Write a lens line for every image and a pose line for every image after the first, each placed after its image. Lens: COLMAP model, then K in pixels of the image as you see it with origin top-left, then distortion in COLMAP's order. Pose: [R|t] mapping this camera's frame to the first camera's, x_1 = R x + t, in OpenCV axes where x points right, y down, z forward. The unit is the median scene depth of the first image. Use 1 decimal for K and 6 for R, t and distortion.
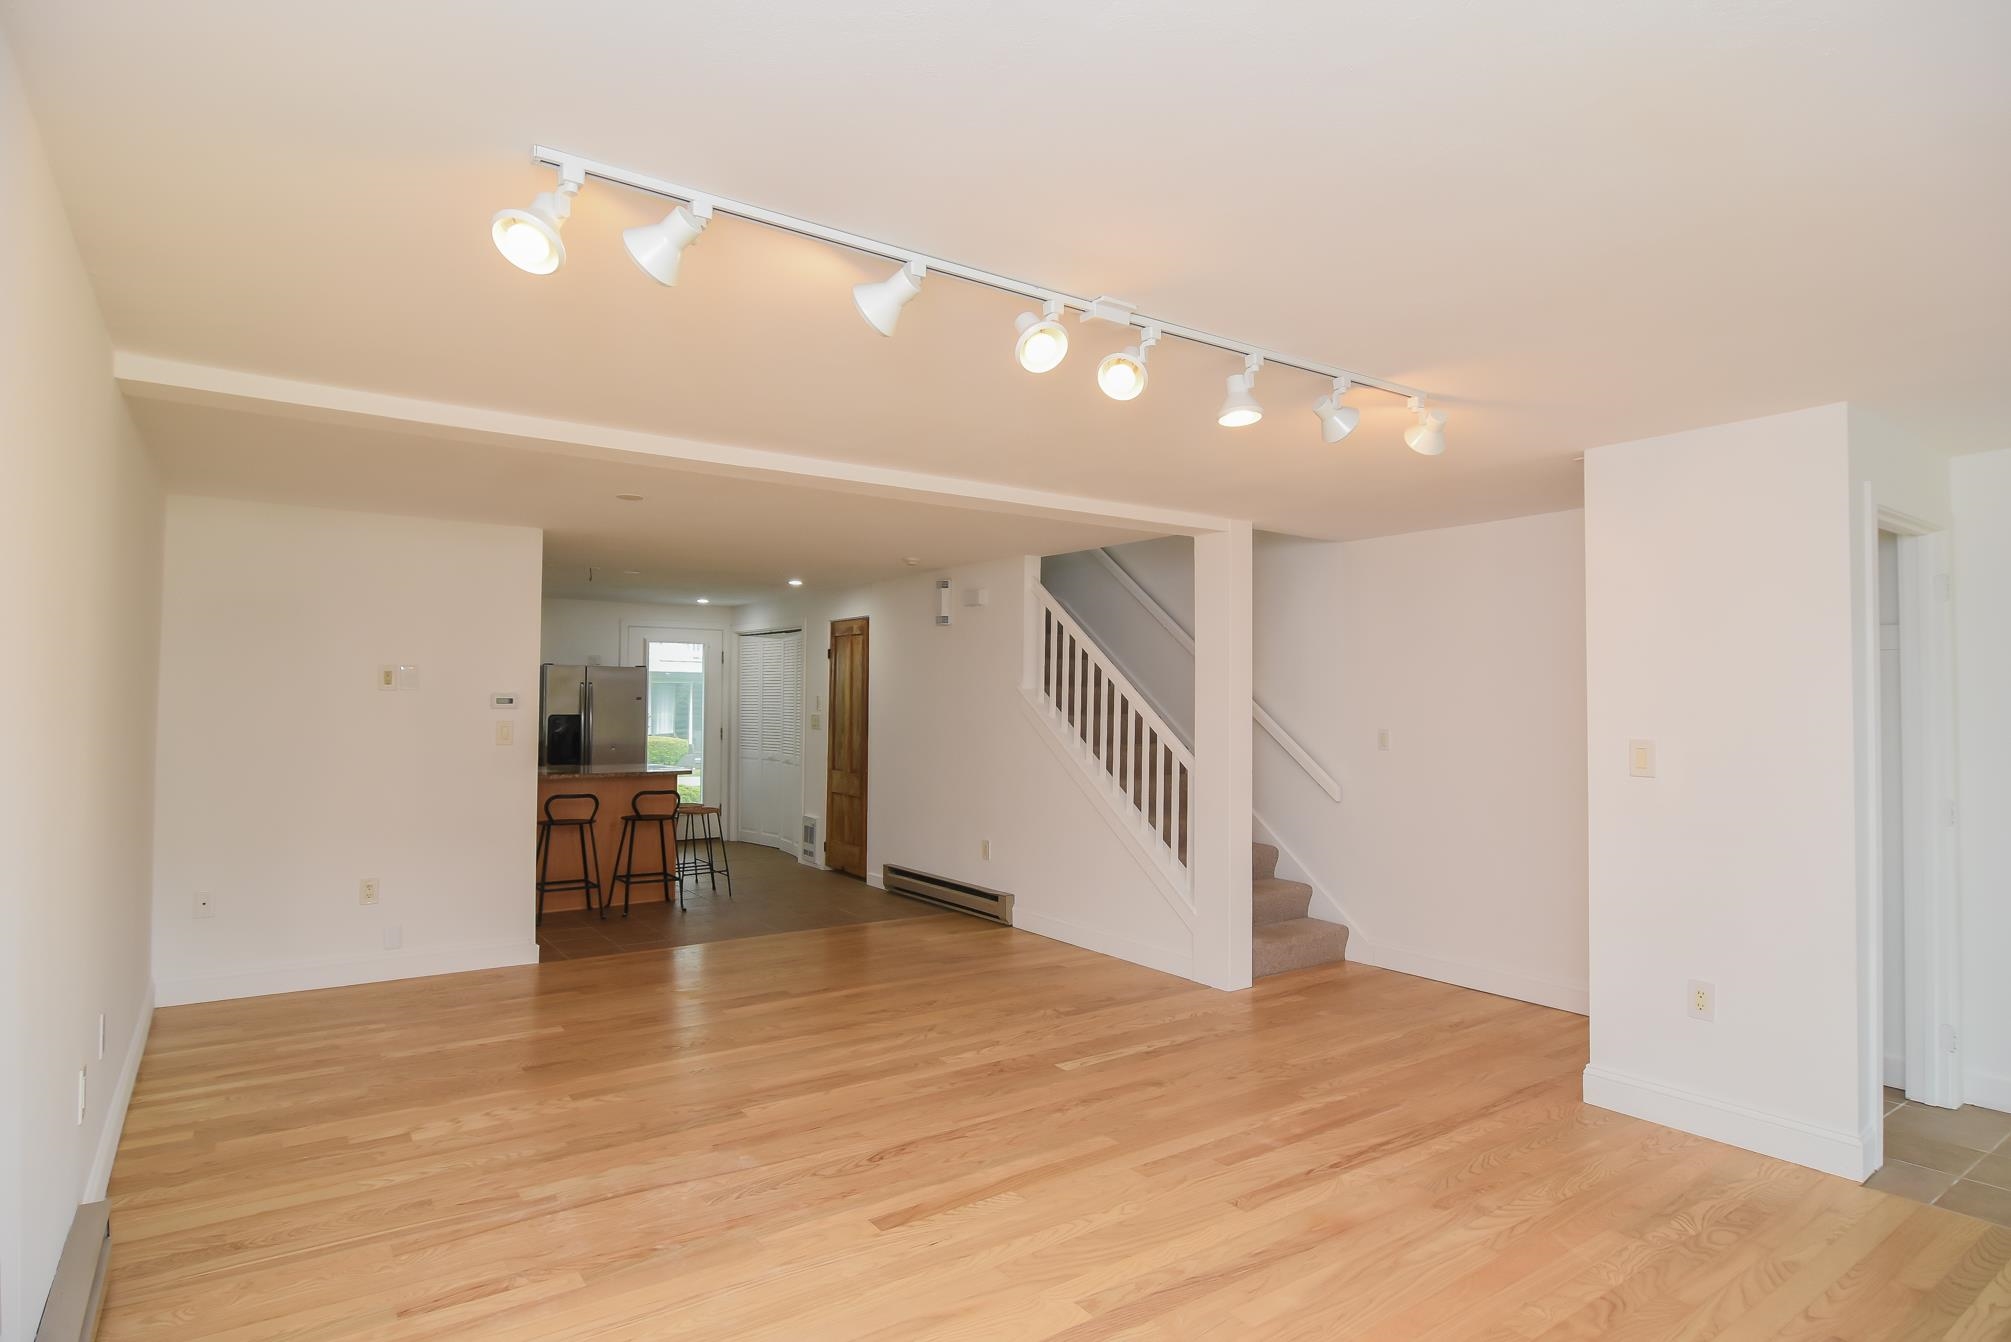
lens RADIAL K [[1079.6, 0, 1006.2], [0, 1079.6, 675.7], [0, 0, 1]] dist [-0.012446, -0.004683]
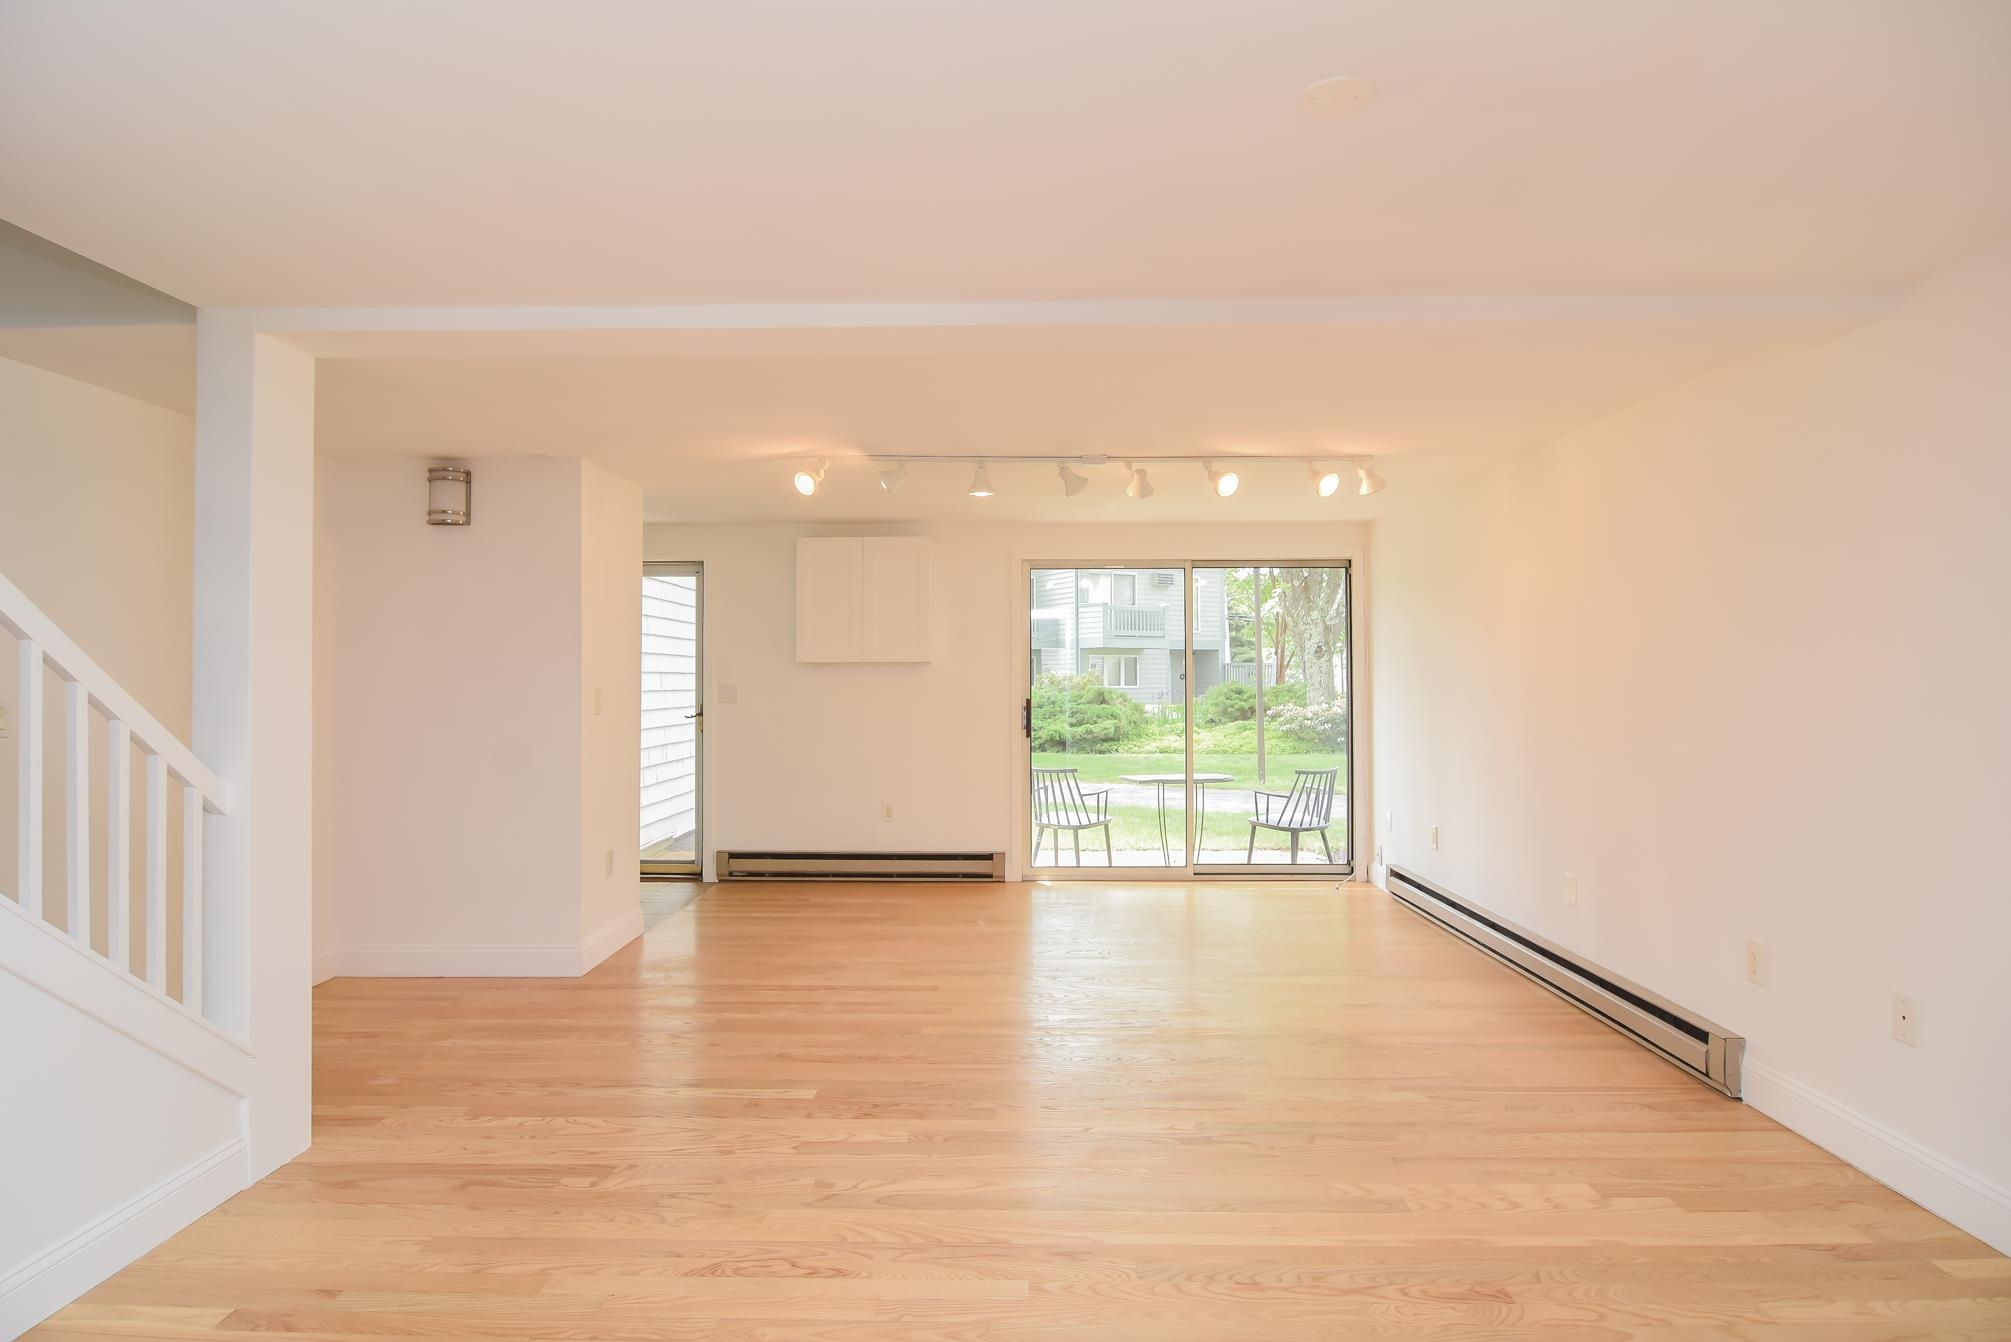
lens RADIAL K [[1079.6, 0, 993.4], [0, 1079.6, 660.4], [0, 0, 1]] dist [-0.012446, -0.004683]
pose [[-0.803281, 0.005052, 0.595579, -0.608842], [-0.018278, 0.999284, -0.033129, 0.059149], [-0.595320, -0.037498, -0.802614, 1.745055]]
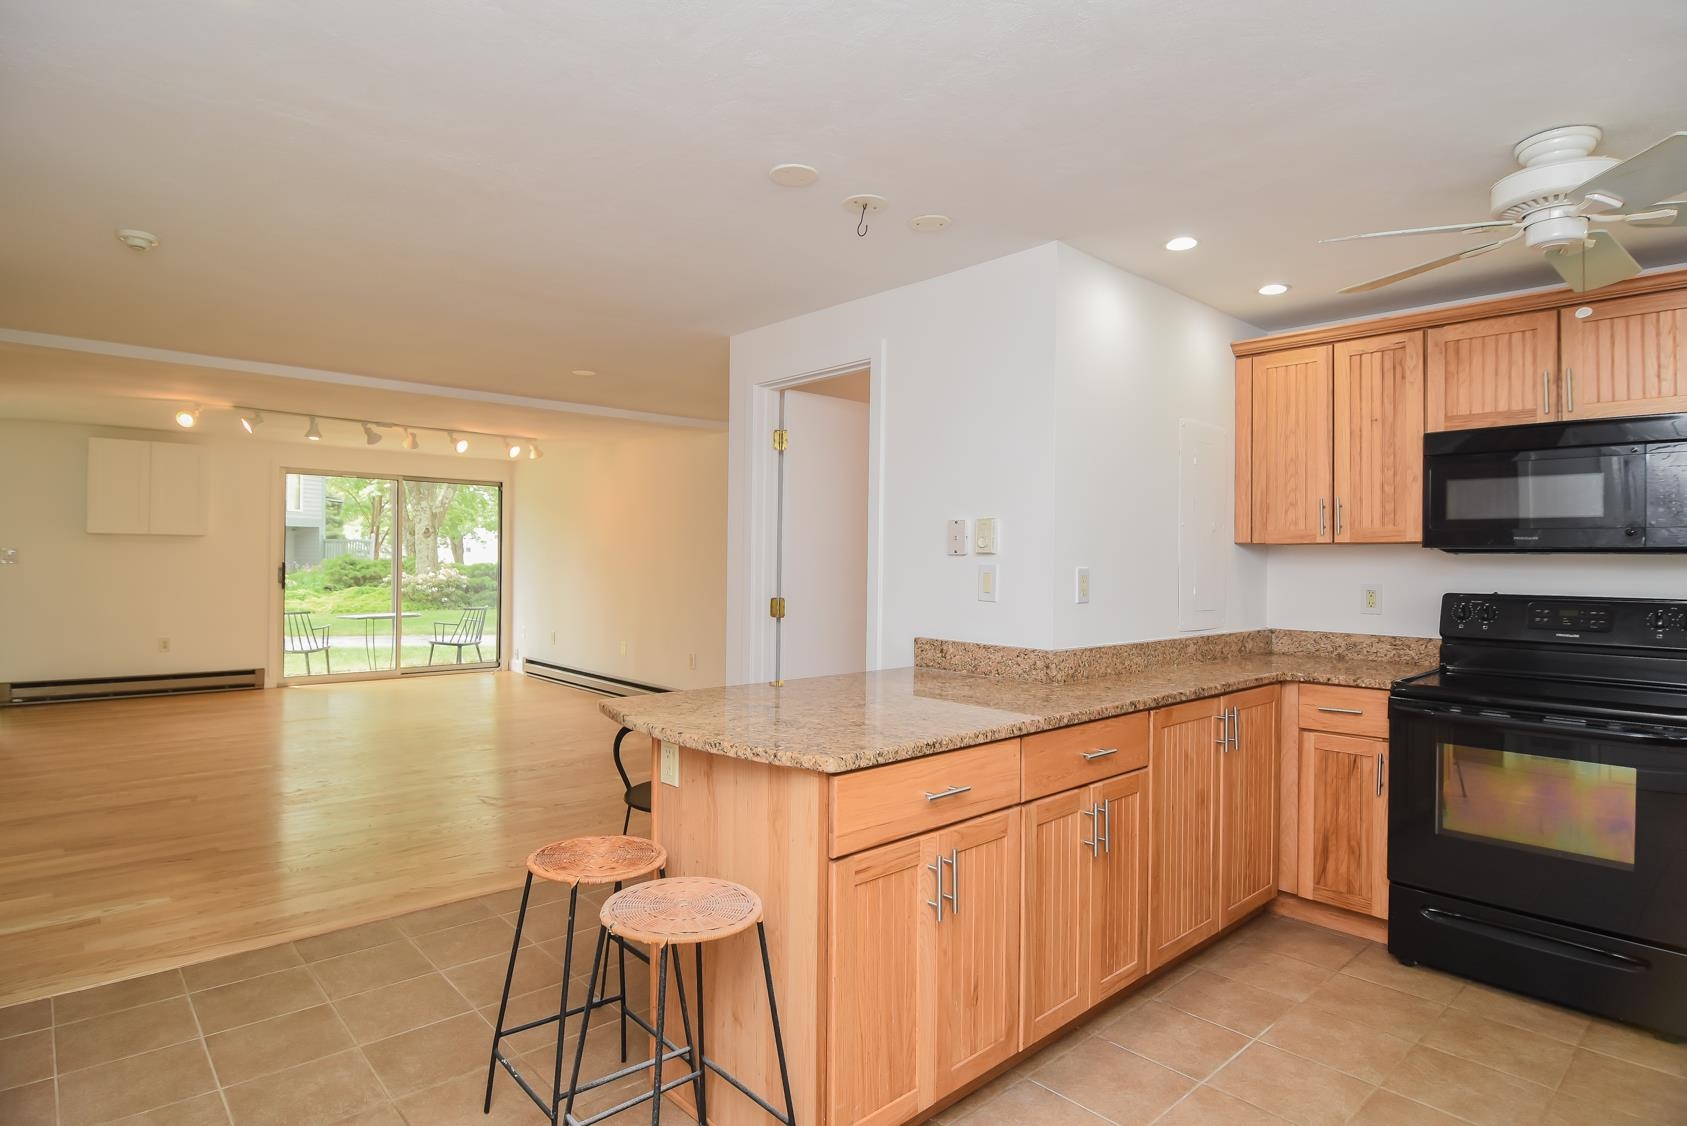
lens RADIAL K [[905.6, 0, 840.7], [0, 905.6, 554.8], [0, 0, 1]] dist [-0.012446, -0.004683]
pose [[-0.992247, -0.020018, -0.122657, -0.645845], [-0.016285, 0.999375, -0.031361, 0.081908], [0.123208, -0.029120, -0.991954, 2.364972]]
